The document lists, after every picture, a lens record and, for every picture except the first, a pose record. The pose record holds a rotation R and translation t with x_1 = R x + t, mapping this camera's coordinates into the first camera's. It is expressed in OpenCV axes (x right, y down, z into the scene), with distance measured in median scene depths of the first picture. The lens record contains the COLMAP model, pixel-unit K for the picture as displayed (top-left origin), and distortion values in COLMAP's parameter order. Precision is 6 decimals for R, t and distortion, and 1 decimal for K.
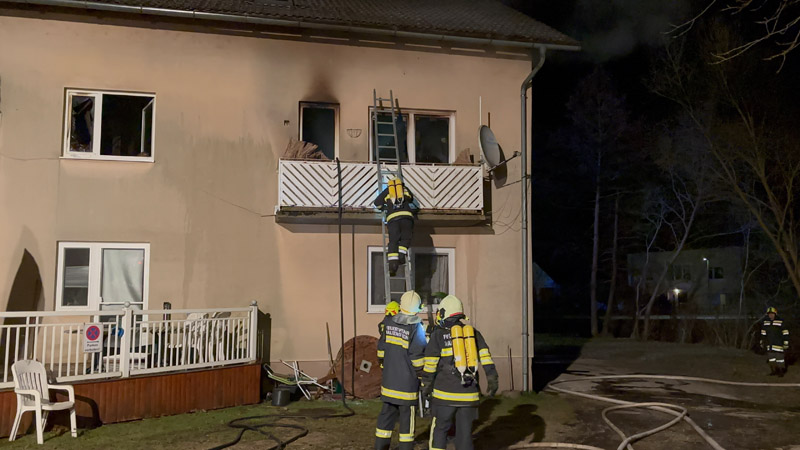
lens RADIAL K [[704.1, 0, 400.0], [0, 704.1, 225.0], [0, 0, 1]] dist [0.102656, -0.186582]
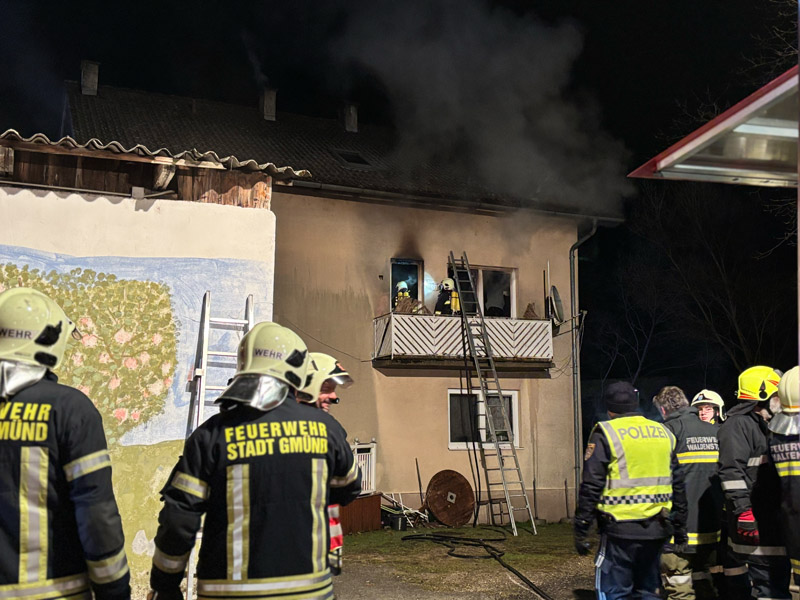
lens RADIAL K [[918.4, 0, 399.4], [0, 918.4, 290.2], [0, 0, 1]] dist [0.166209, -0.460713]
pose [[0.980951, 0.025614, 0.192558, -0.425447], [-0.015517, 0.998433, -0.053764, -0.048345], [-0.193633, 0.049752, 0.979812, -0.443295]]
